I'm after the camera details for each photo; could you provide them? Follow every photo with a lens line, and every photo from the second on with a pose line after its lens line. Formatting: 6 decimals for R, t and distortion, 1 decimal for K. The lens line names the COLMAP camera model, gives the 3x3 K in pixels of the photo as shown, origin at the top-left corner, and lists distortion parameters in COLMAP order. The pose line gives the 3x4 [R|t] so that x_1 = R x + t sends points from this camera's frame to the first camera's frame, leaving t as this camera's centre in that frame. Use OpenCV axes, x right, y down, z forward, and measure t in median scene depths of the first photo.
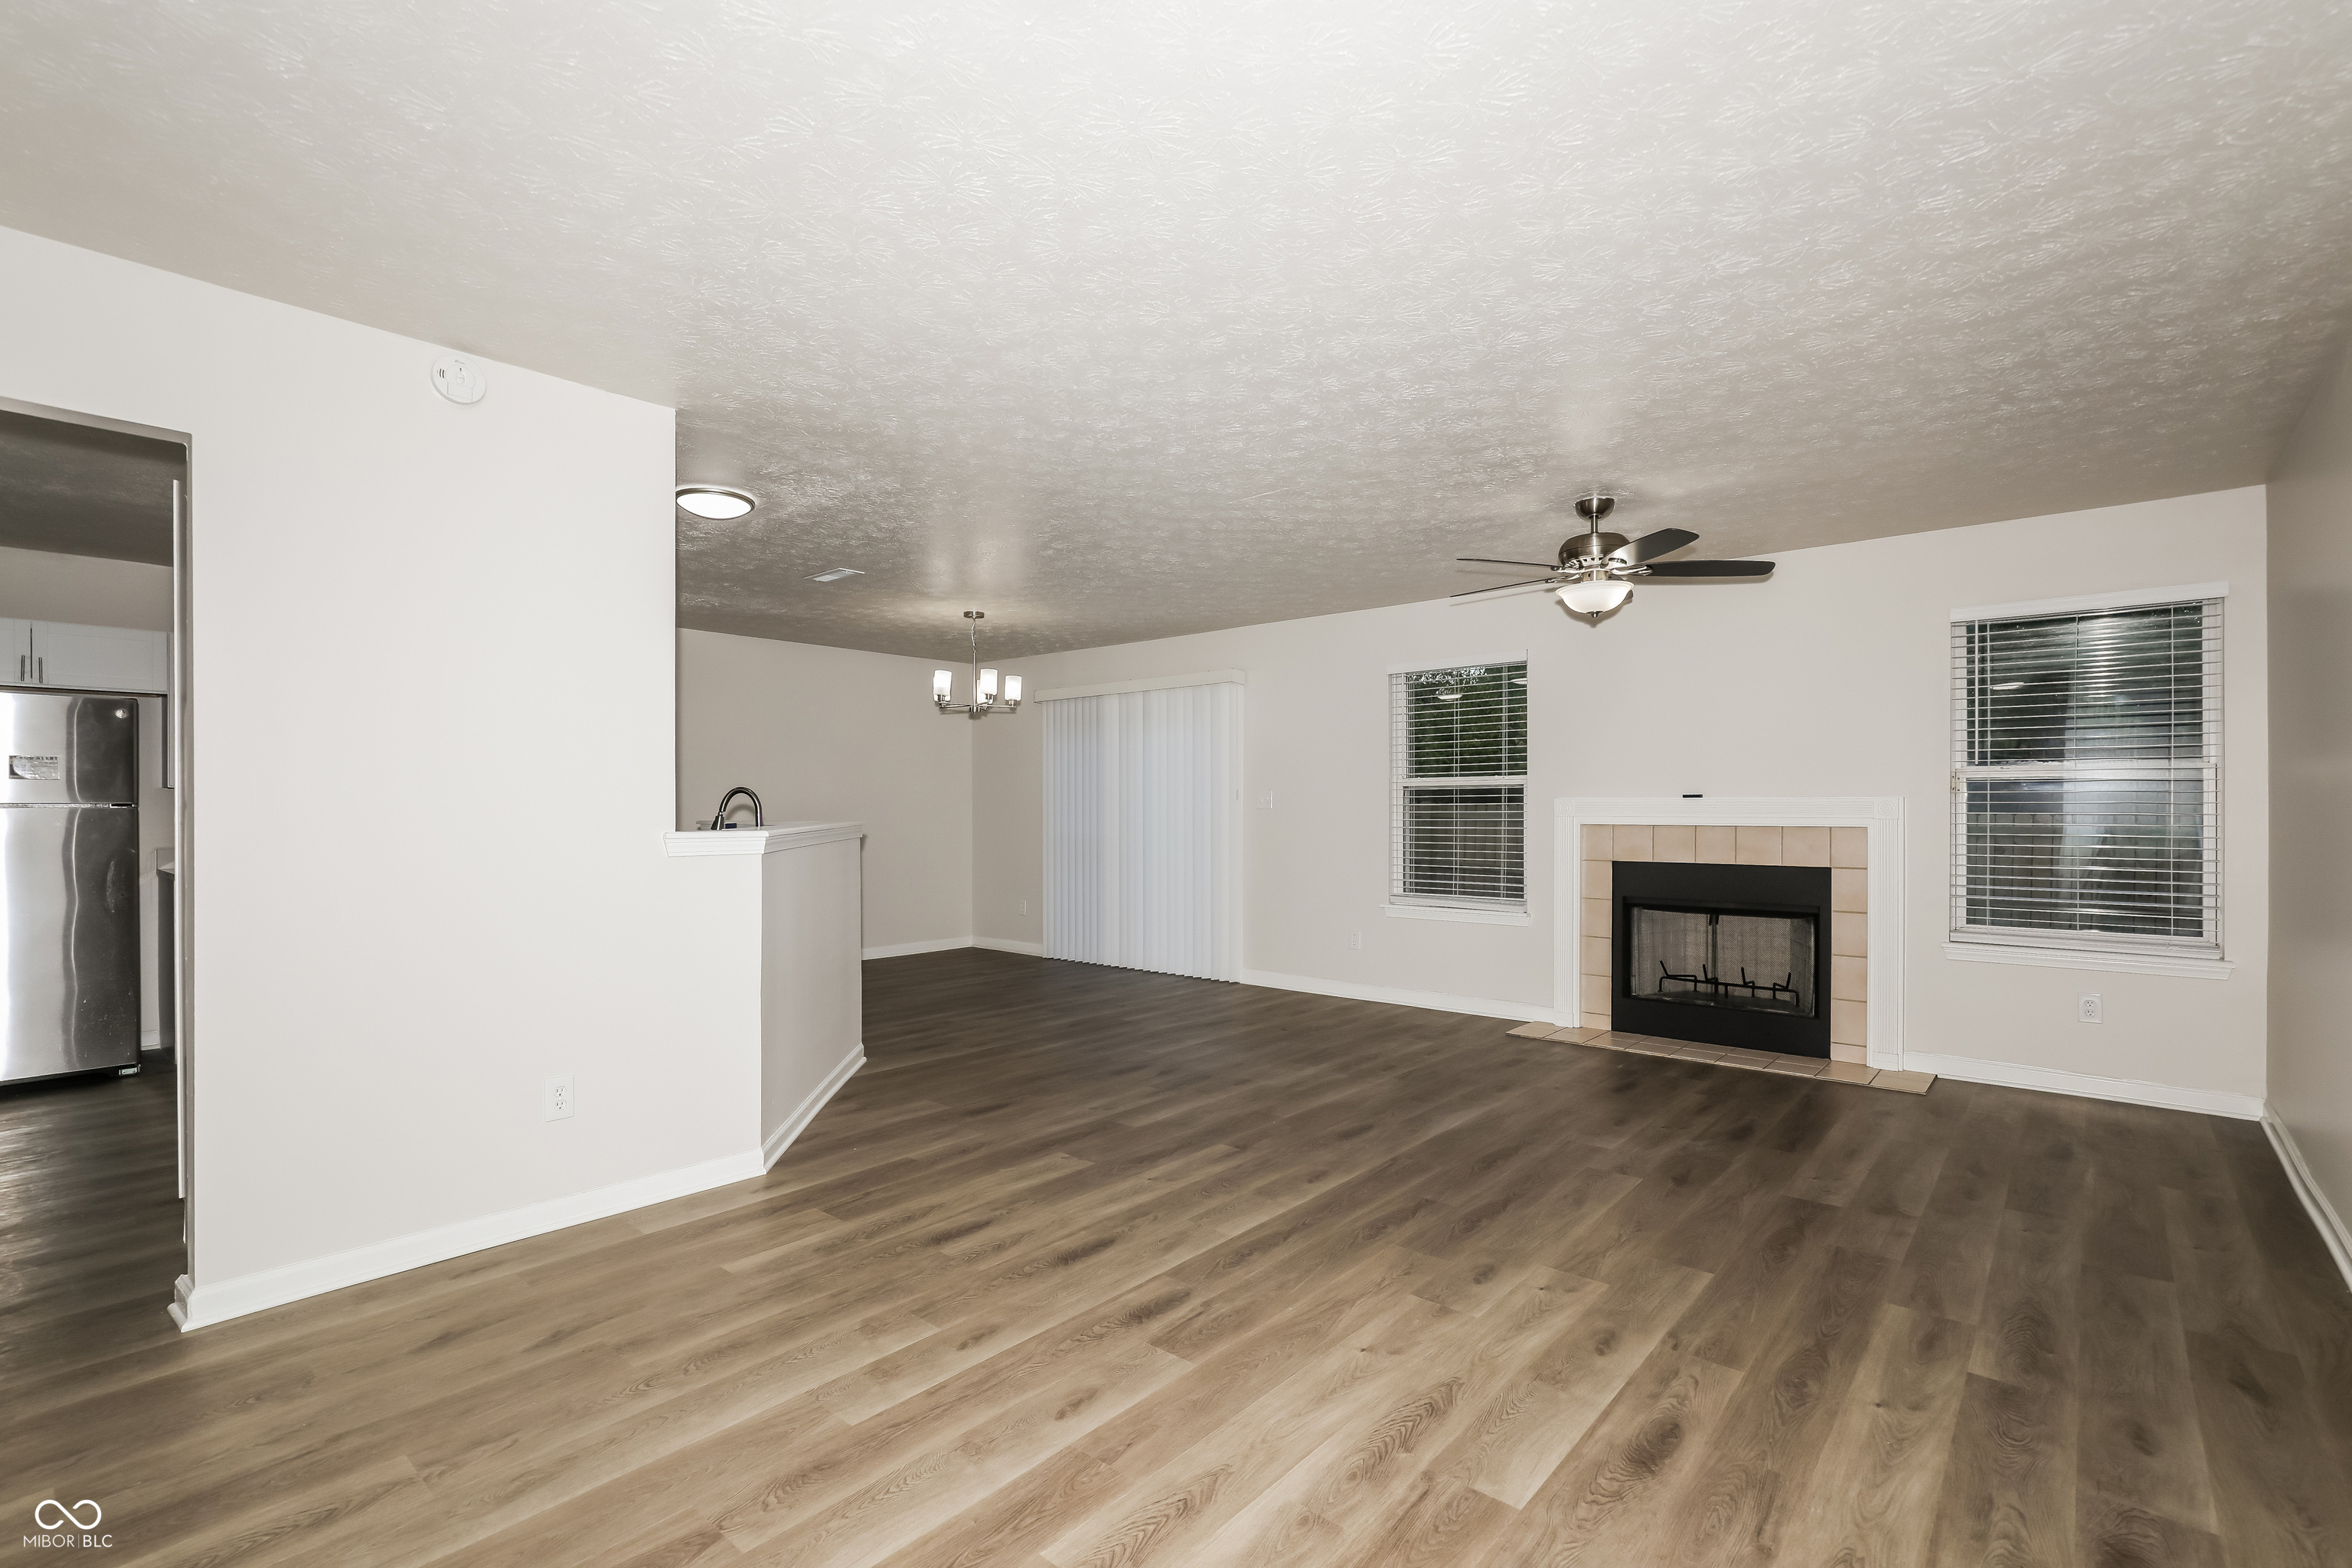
lens RADIAL K [[1052.1, 0, 1179.7], [0, 1052.1, 815.0], [0, 0, 1]] dist [-0.001089, 0.000902]
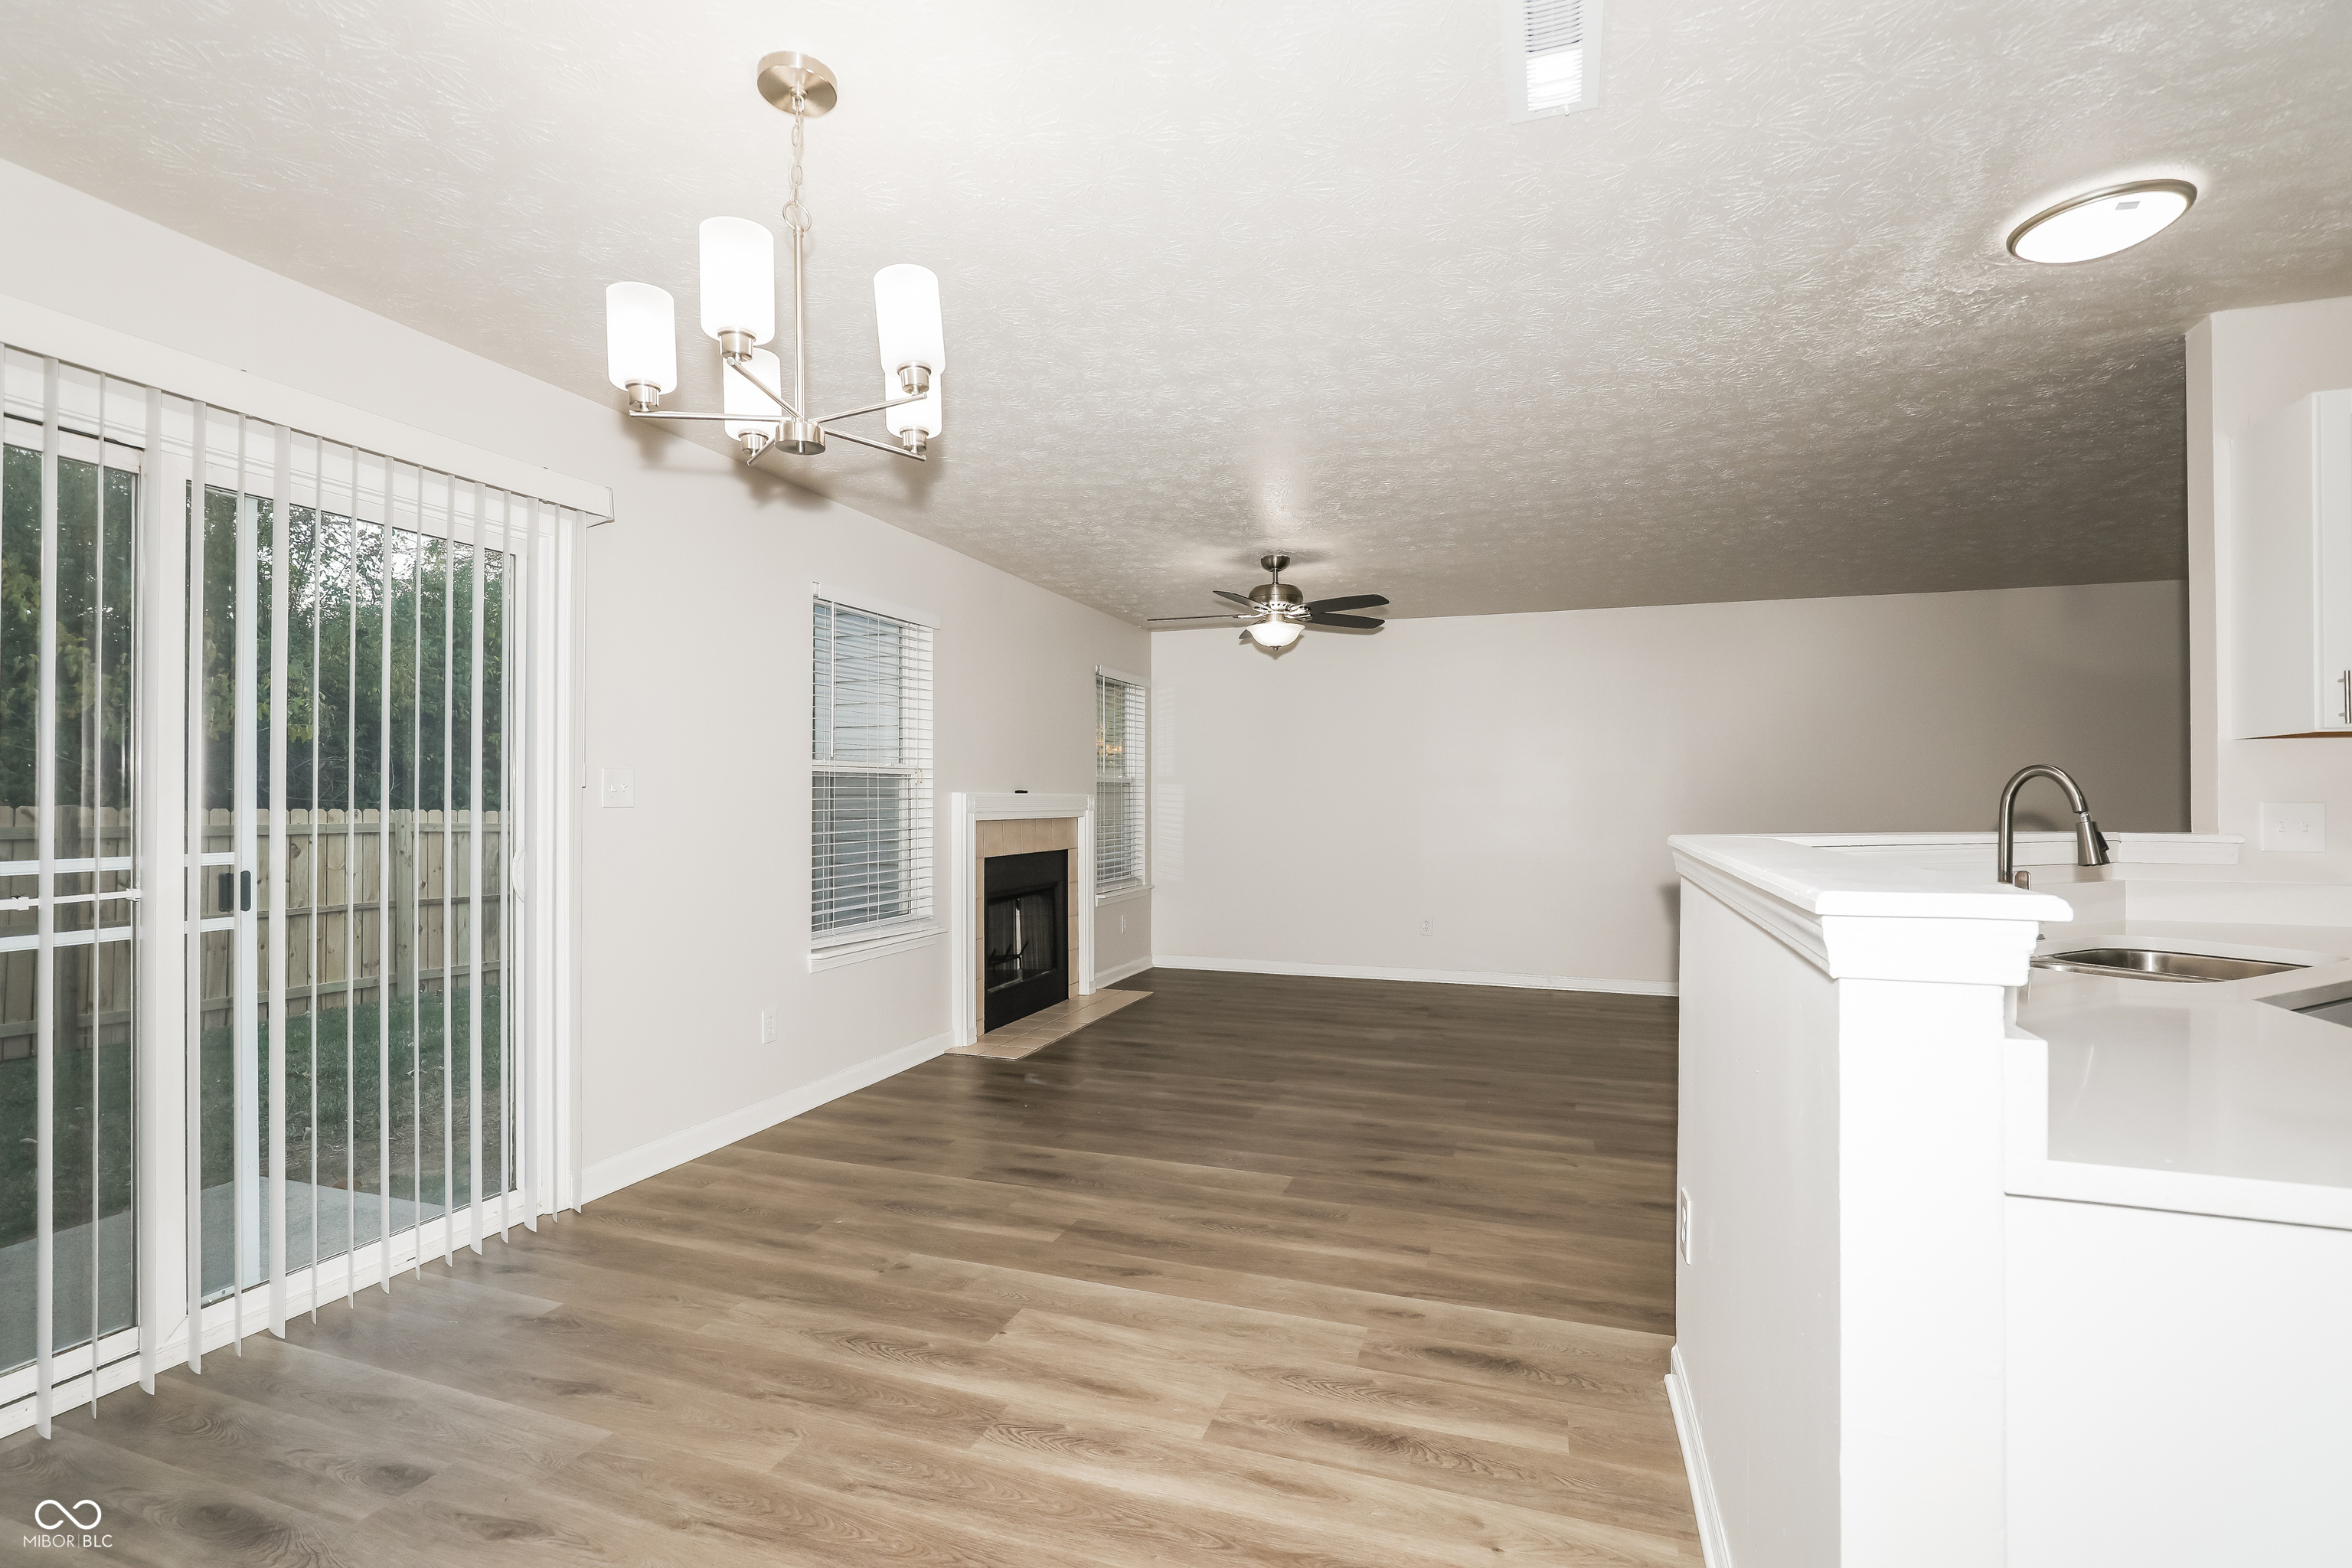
lens RADIAL K [[1052.1, 0, 1179.7], [0, 1052.1, 815.0], [0, 0, 1]] dist [-0.001089, 0.000902]
pose [[-0.362295, -0.013487, 0.931966, -0.762220], [-0.000531, 0.999898, 0.014264, -0.012200], [-0.932063, 0.004673, -0.362265, 1.627721]]
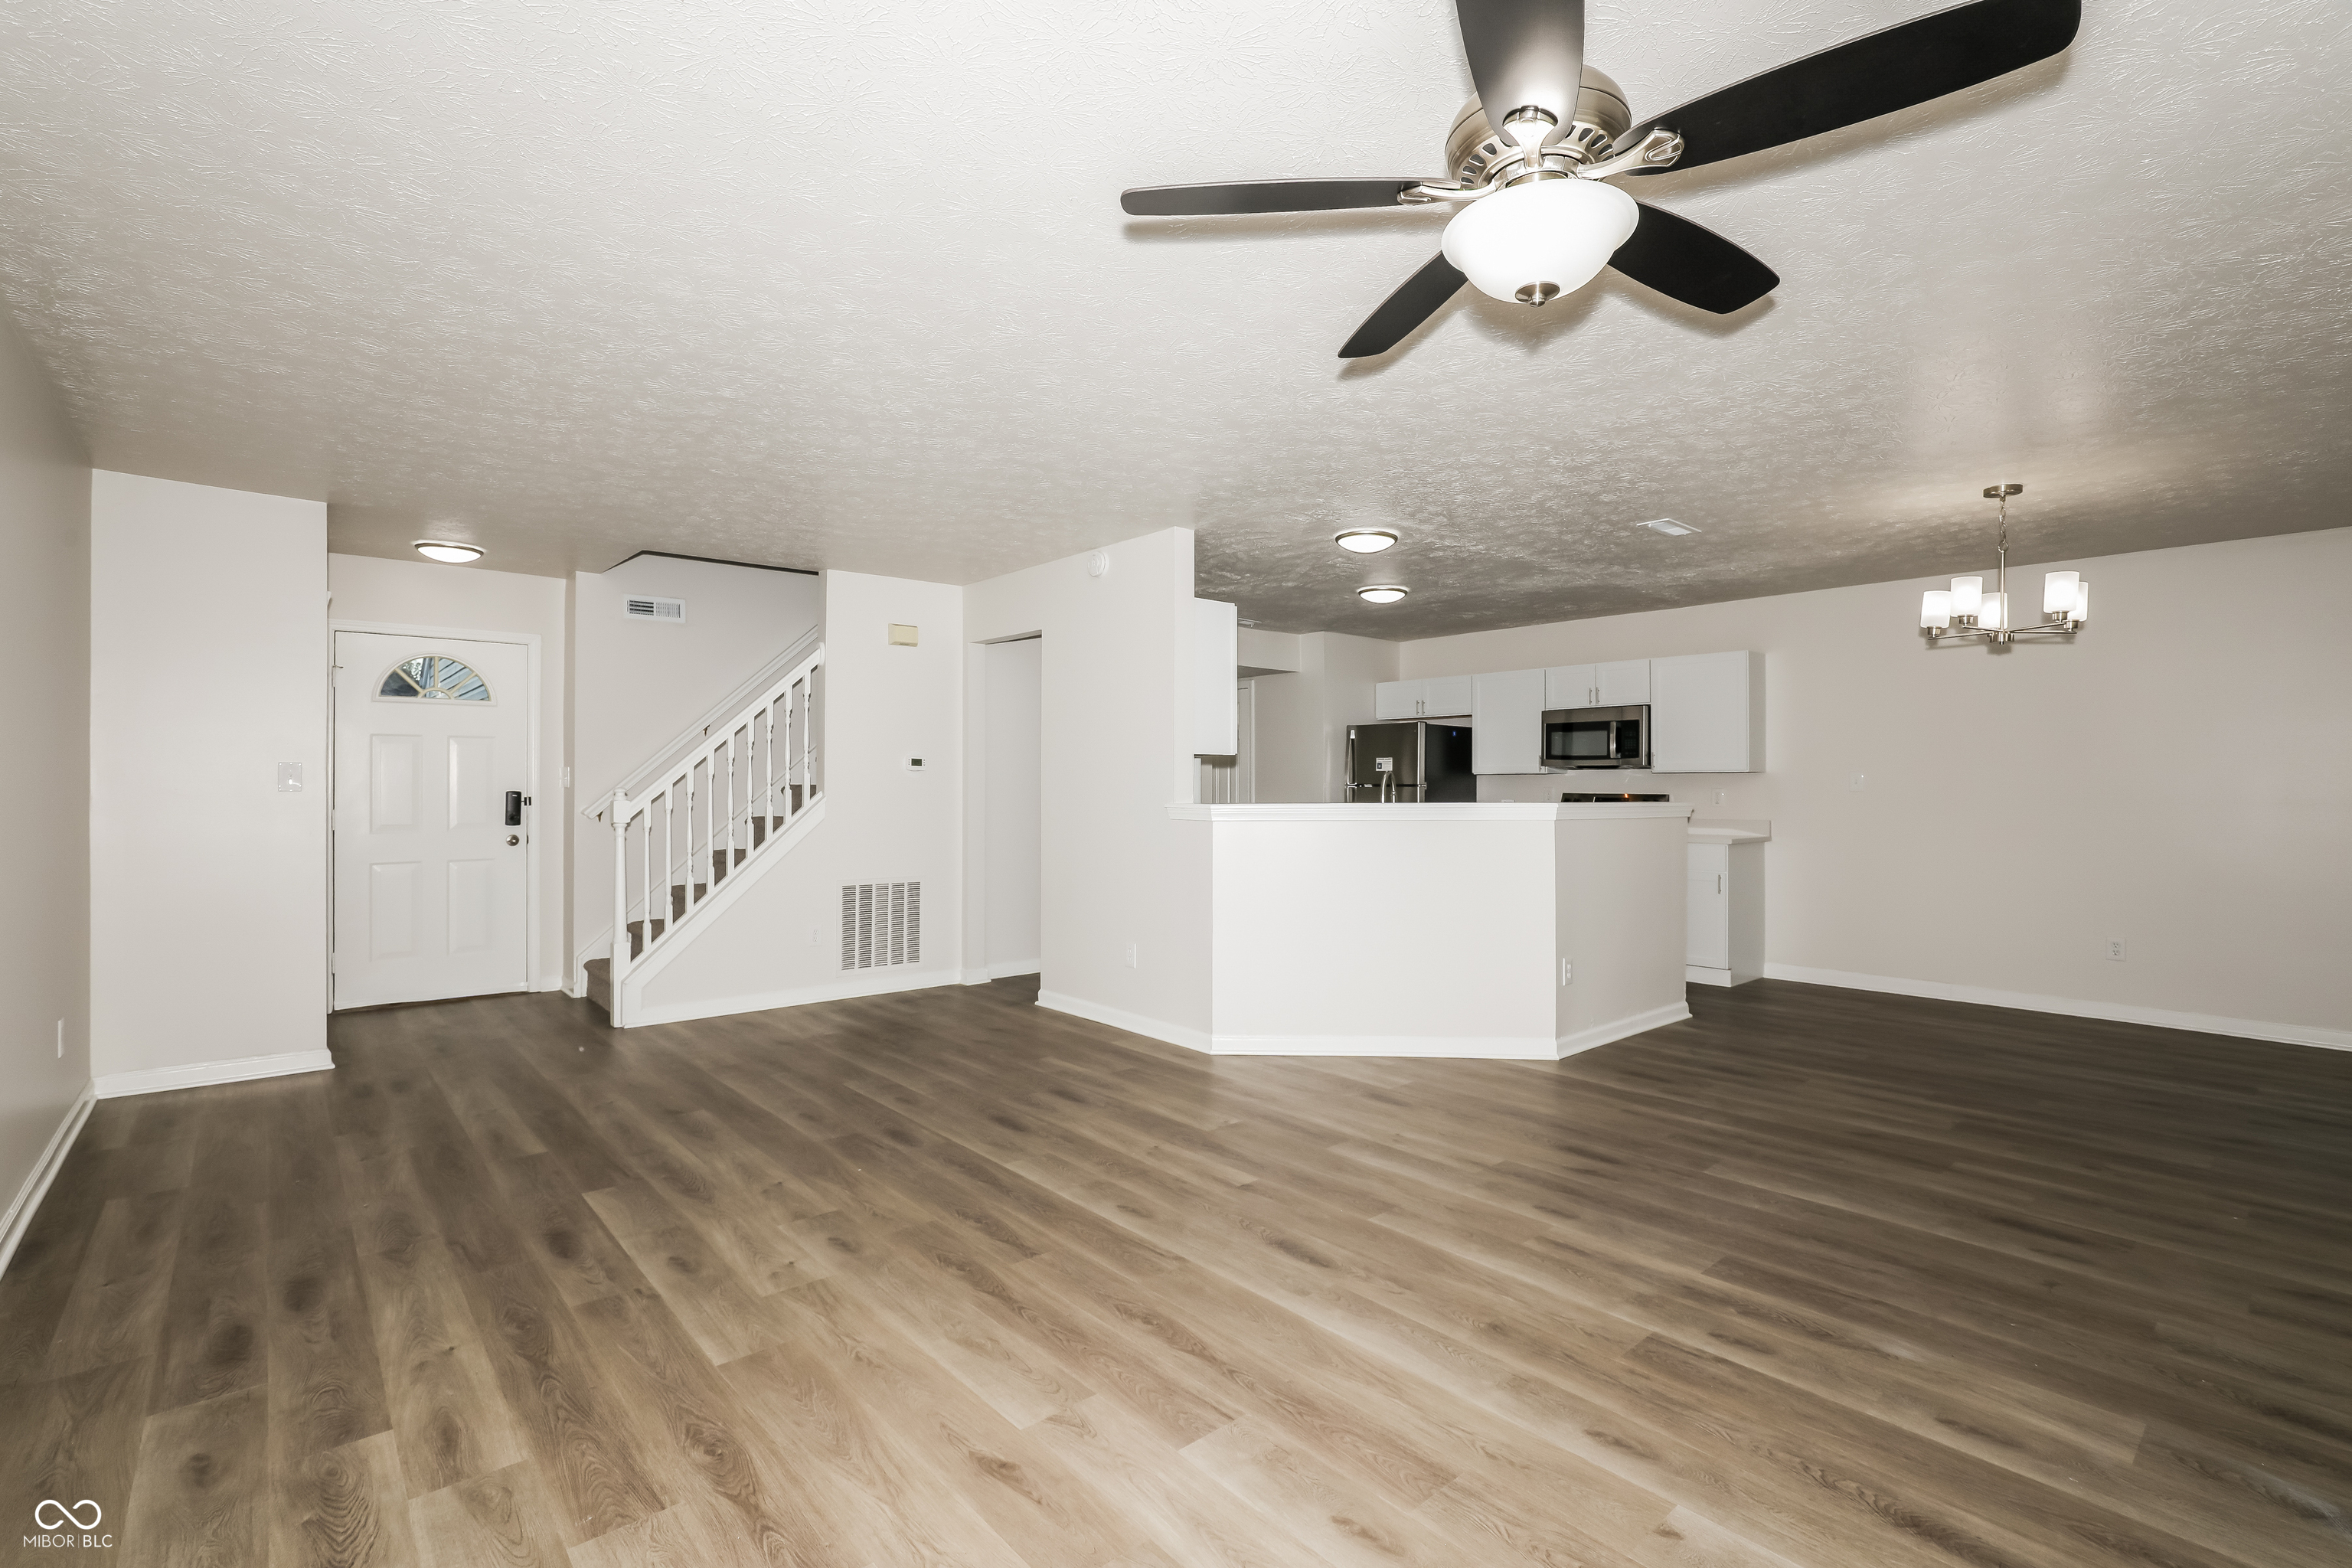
lens RADIAL K [[1066.5, 0, 1176.0], [0, 1066.5, 784.0], [0, 0, 1]] dist [-0.009305, -0.000805]
pose [[-0.145687, -0.006633, -0.989309, 0.833990], [-0.008152, 0.999952, -0.005504, -0.004881], [0.989297, 0.007263, -0.145734, 0.965897]]
